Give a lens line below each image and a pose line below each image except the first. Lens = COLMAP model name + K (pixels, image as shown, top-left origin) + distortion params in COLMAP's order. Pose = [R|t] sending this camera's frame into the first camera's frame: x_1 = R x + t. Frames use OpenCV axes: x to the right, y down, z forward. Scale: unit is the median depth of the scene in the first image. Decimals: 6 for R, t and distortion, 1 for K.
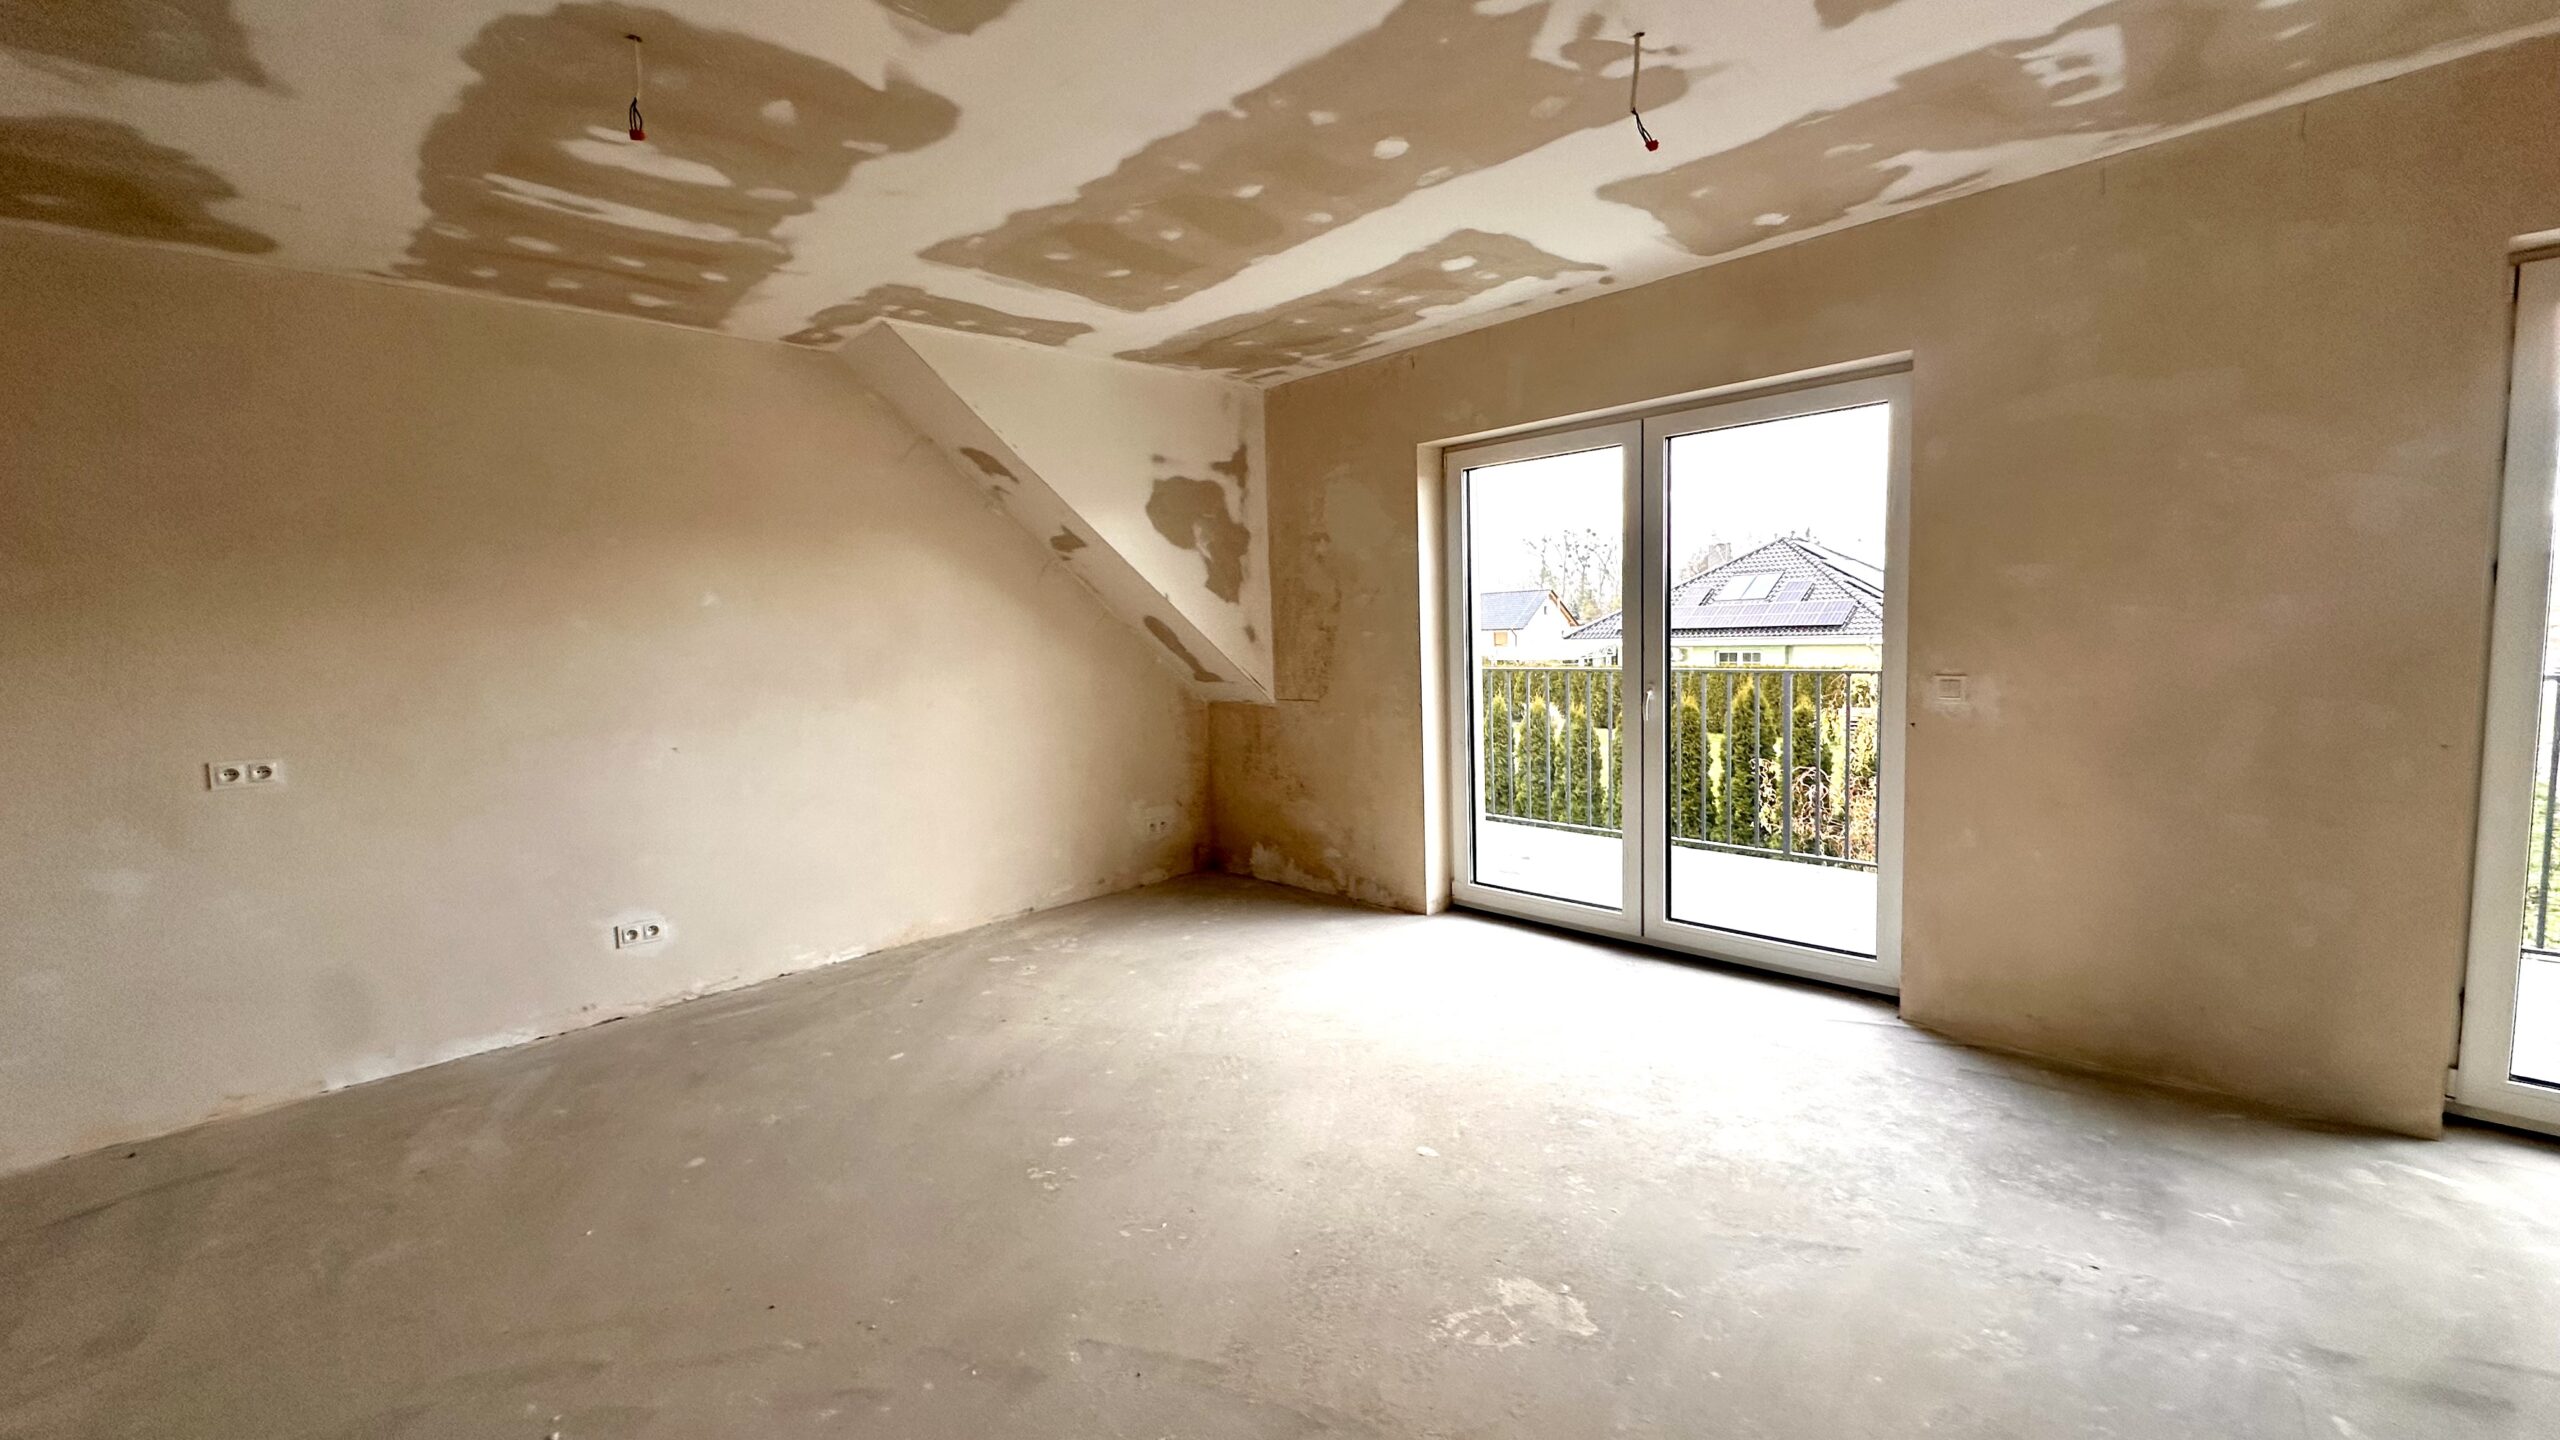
lens RADIAL K [[1014.5, 0, 1280.0], [0, 1014.5, 720.0], [0, 0, 1]] dist [-0.001854, 0.000073]
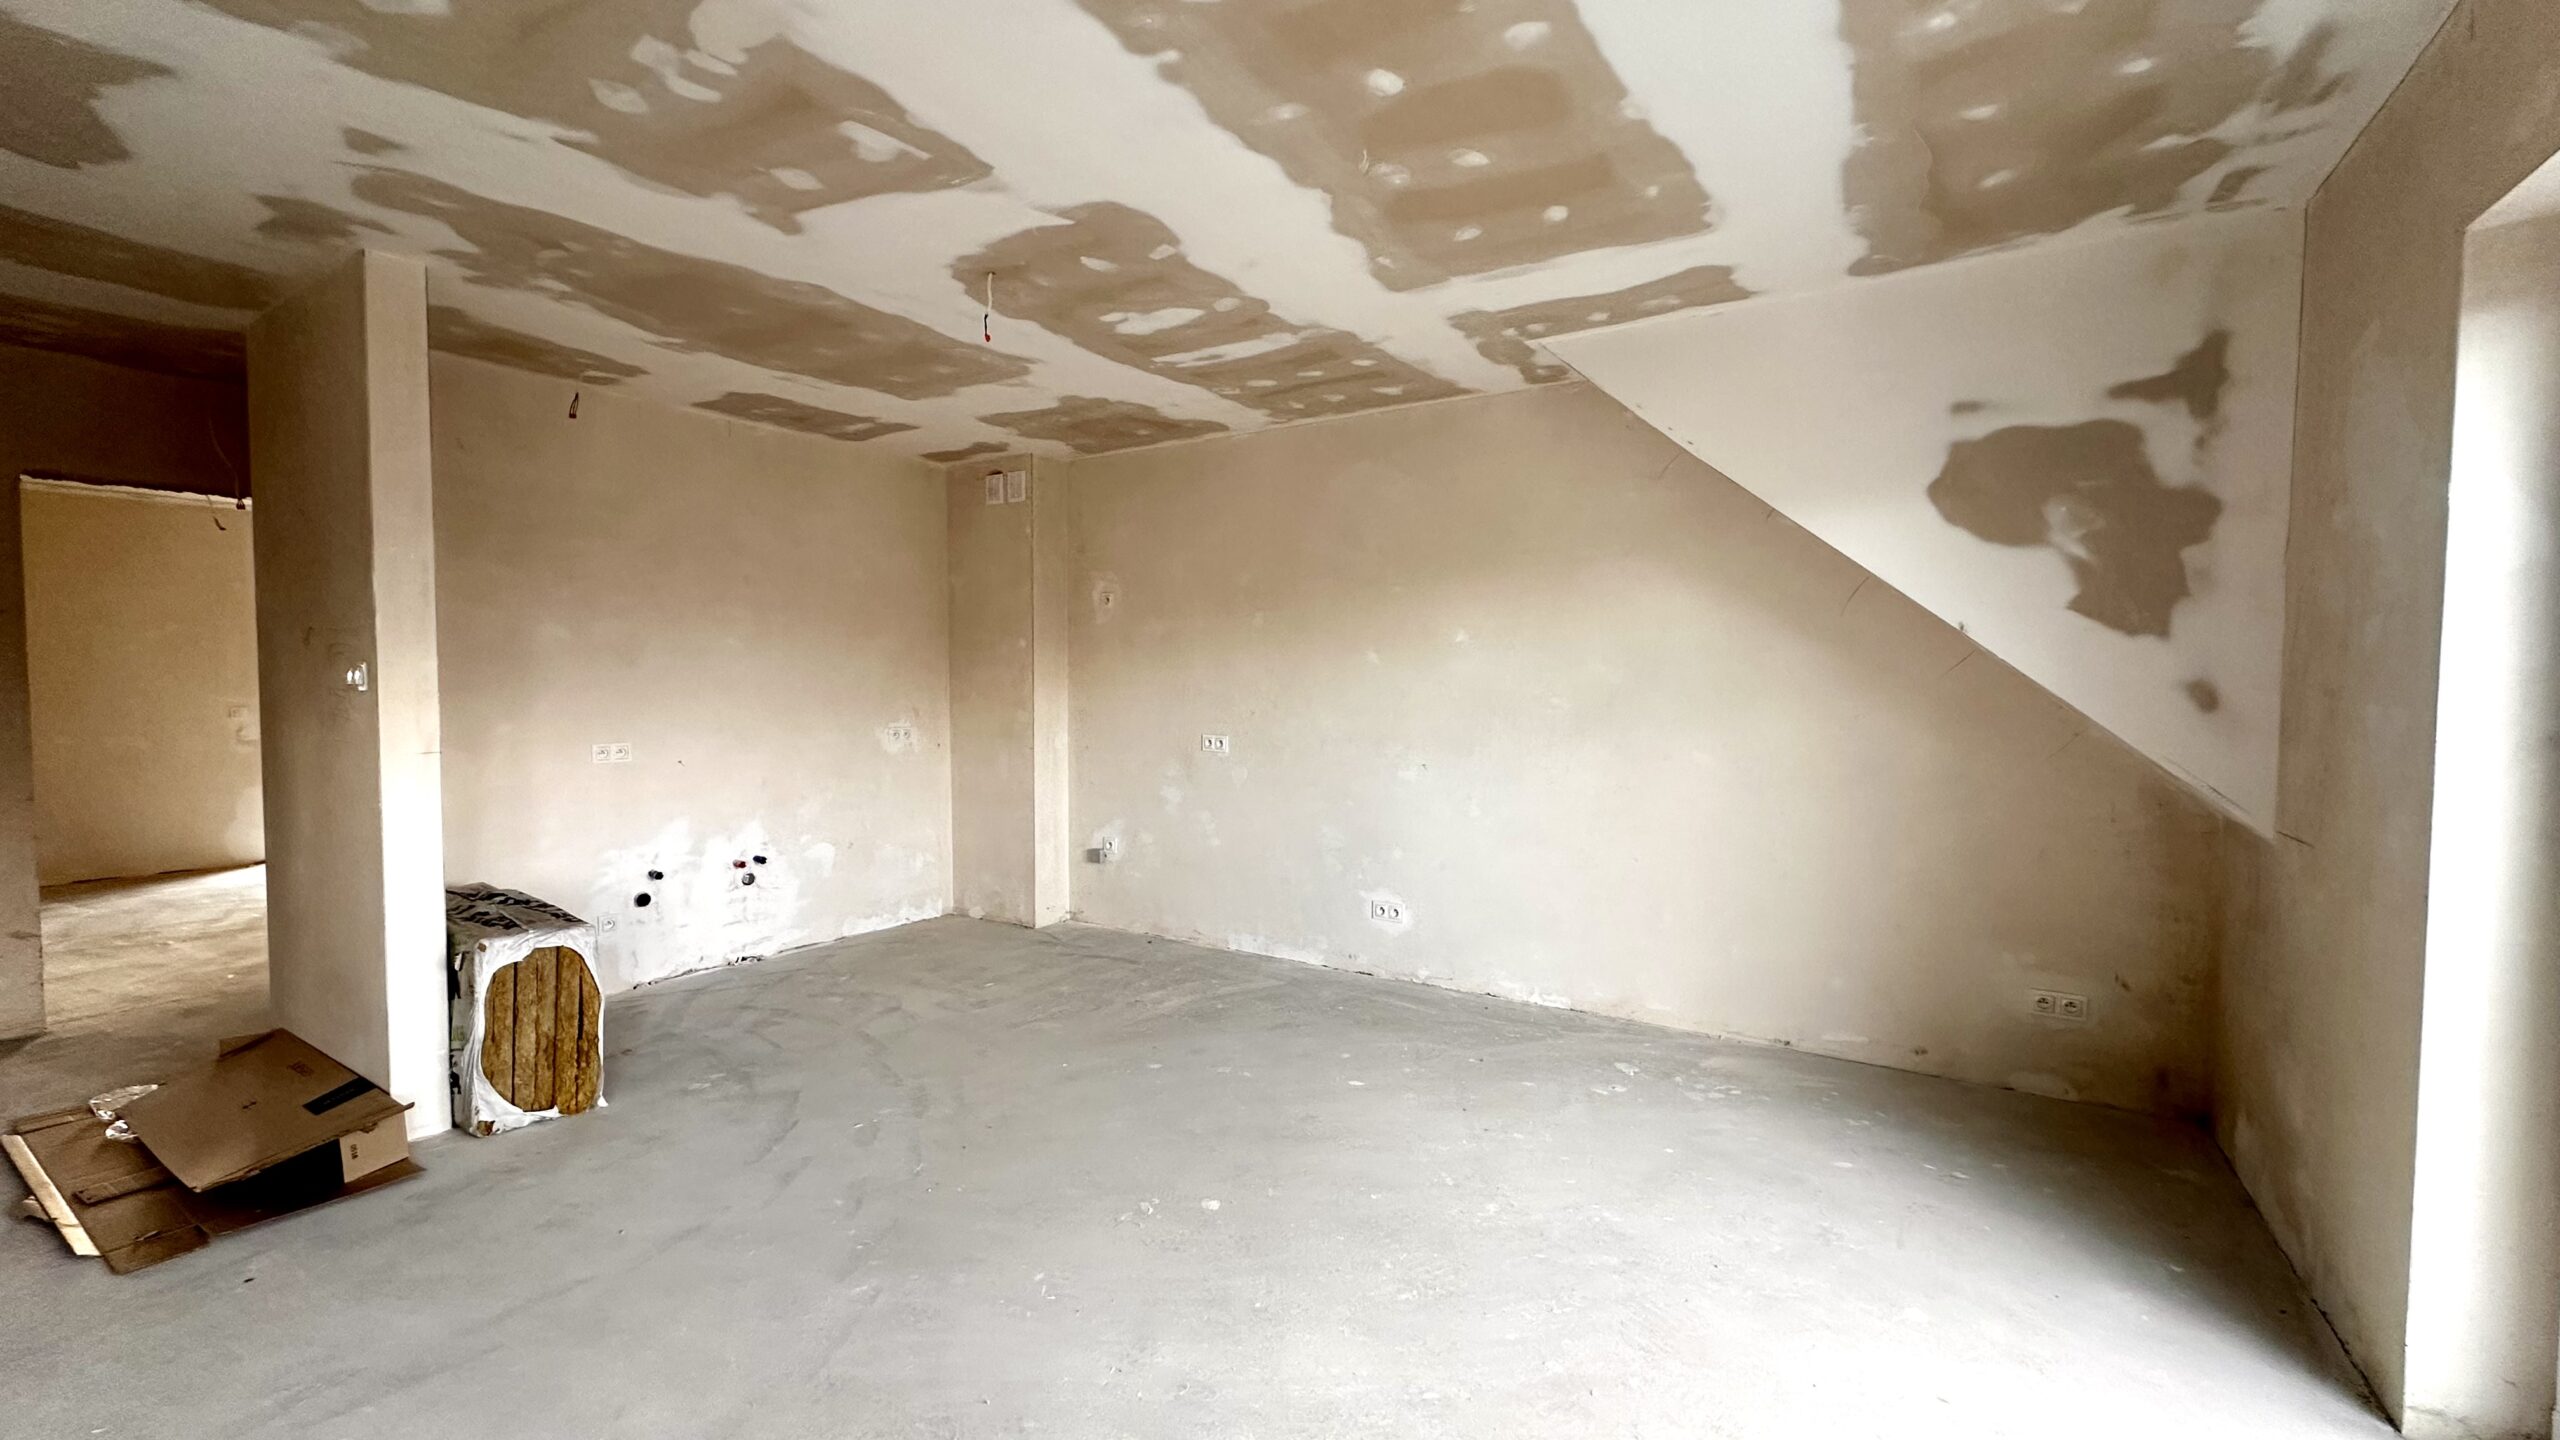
lens RADIAL K [[1014.5, 0, 1280.0], [0, 1014.5, 720.0], [0, 0, 1]] dist [-0.001854, 0.000073]
pose [[0.223451, 0.077815, -0.971604, 0.543791], [-0.103901, 0.993030, 0.055636, -0.077526], [0.969162, 0.088518, 0.229979, 0.625127]]
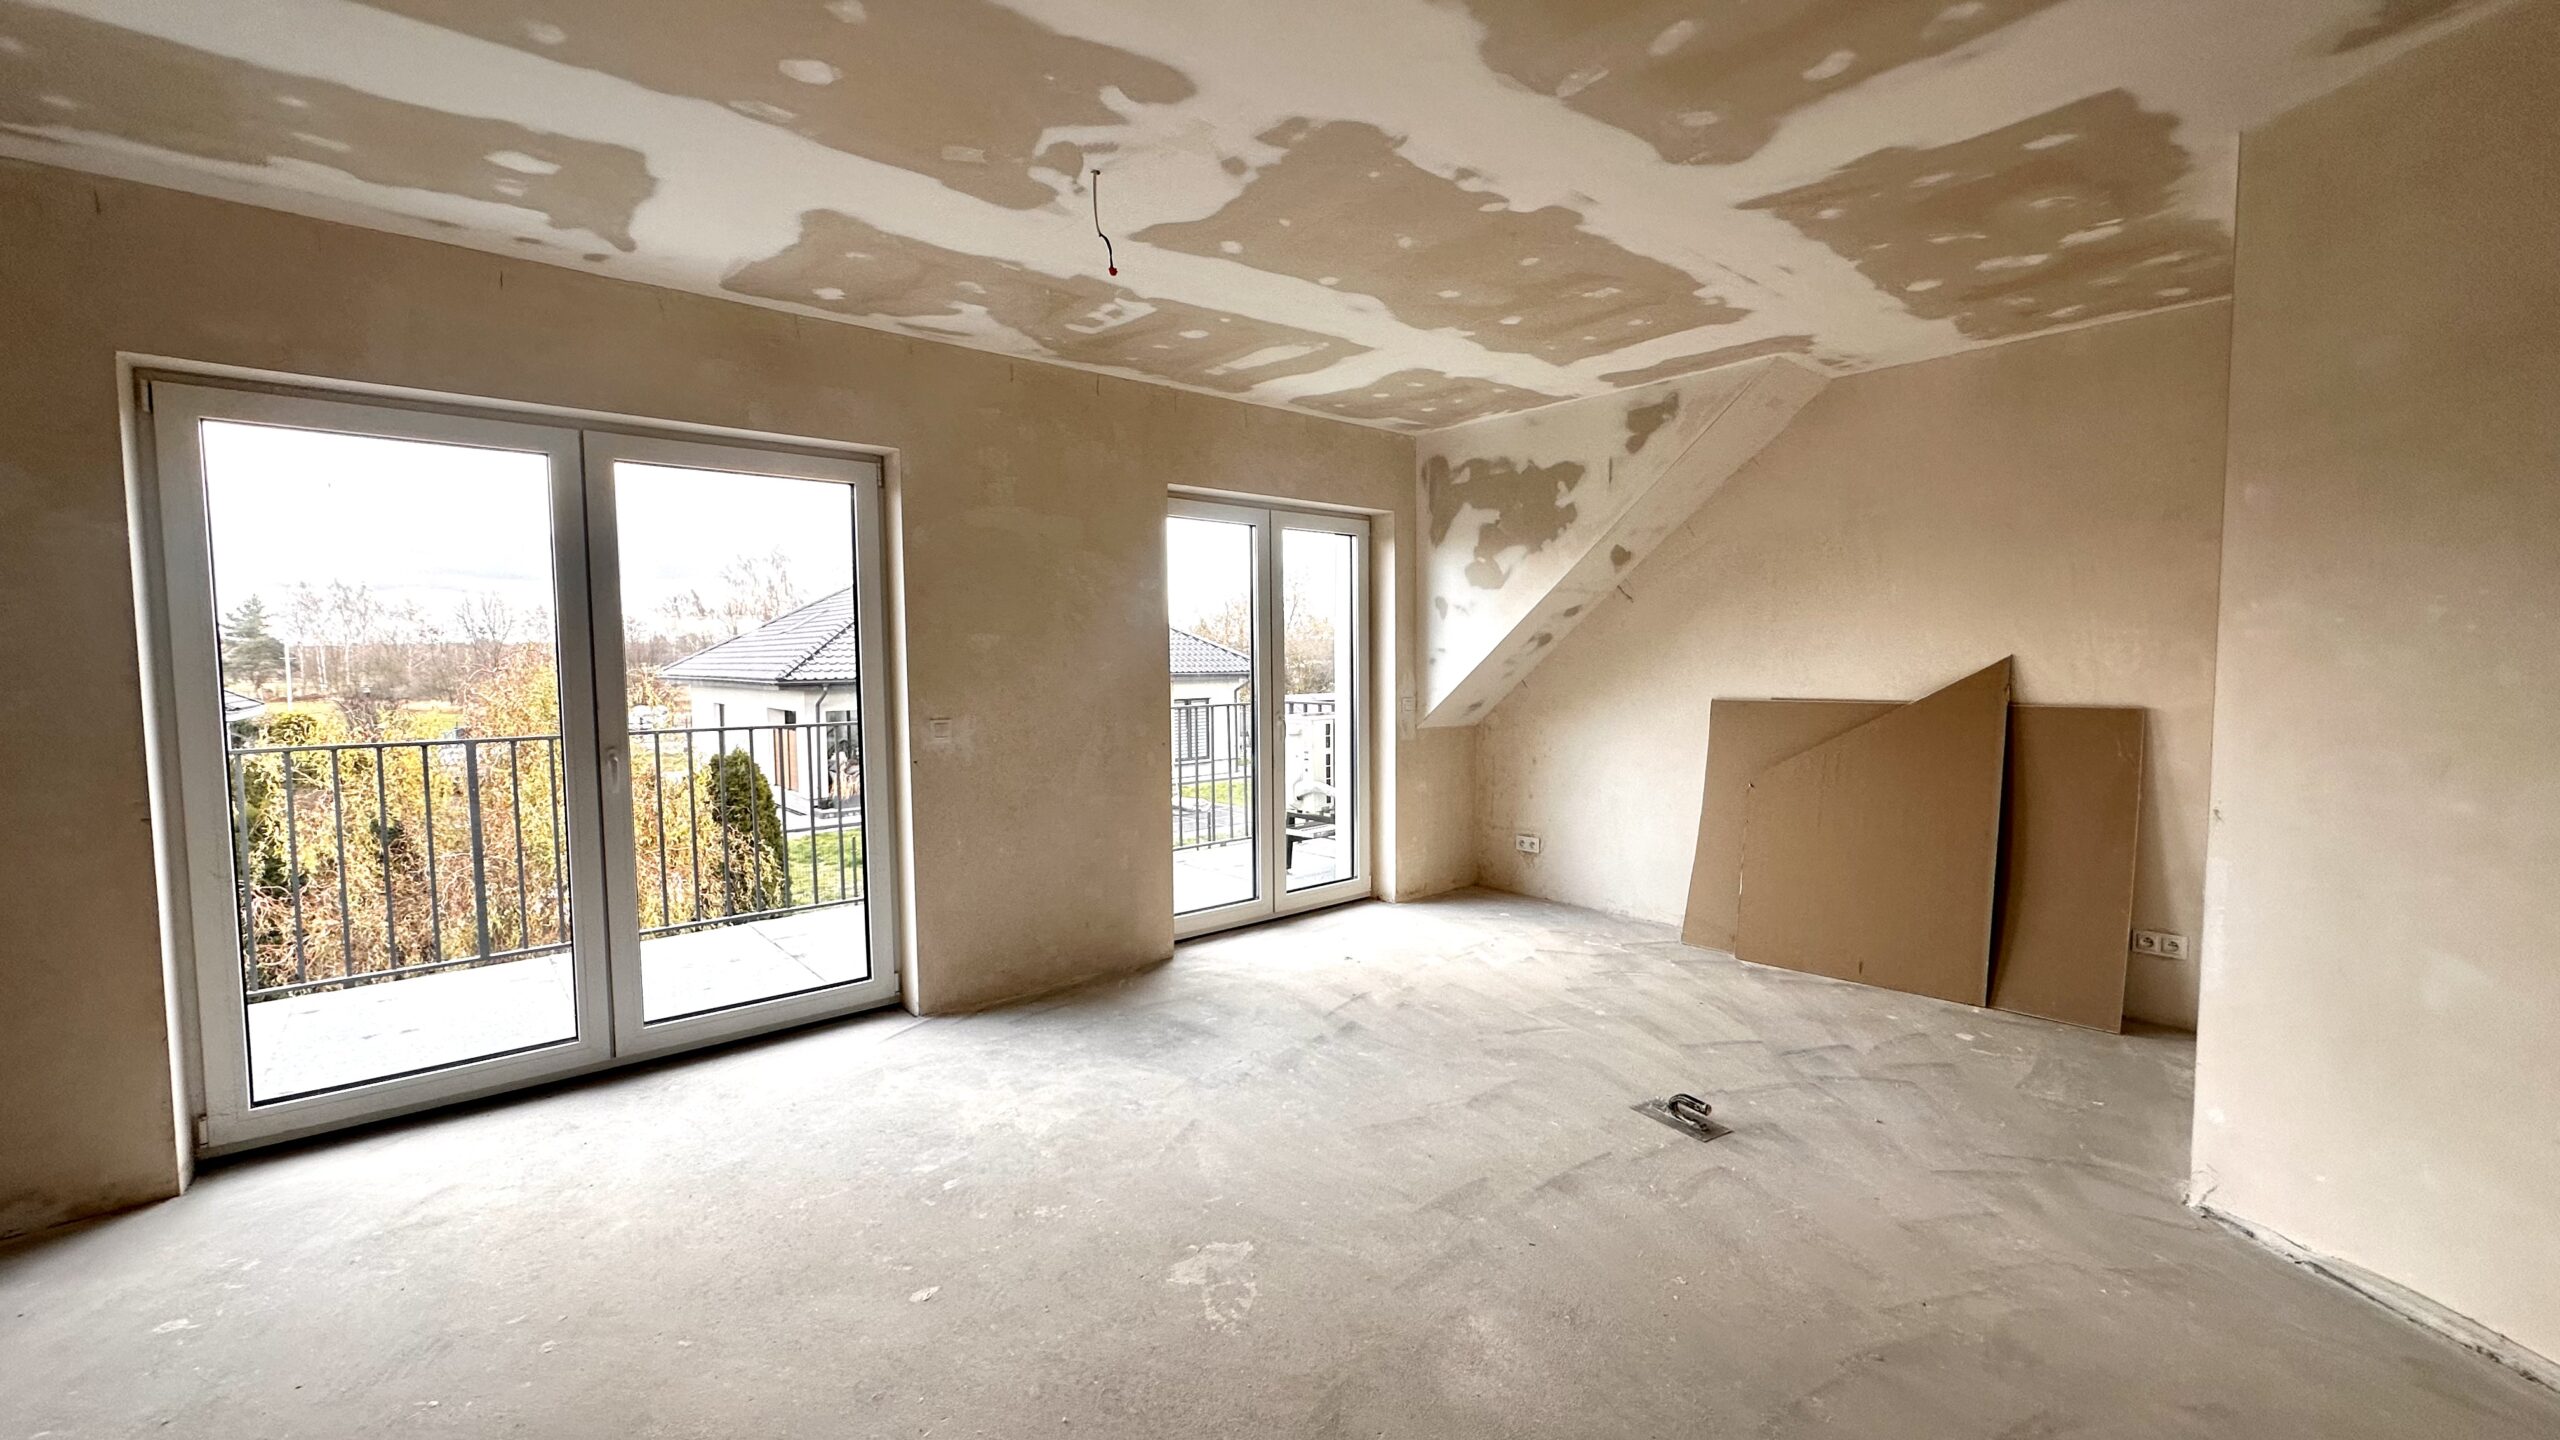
lens RADIAL K [[1014.5, 0, 1280.0], [0, 1014.5, 720.0], [0, 0, 1]] dist [-0.001854, 0.000073]
pose [[0.067436, -0.026781, 0.997364, -0.487451], [0.101038, 0.994684, 0.019878, -0.023408], [-0.992594, 0.099432, 0.069783, 0.450140]]
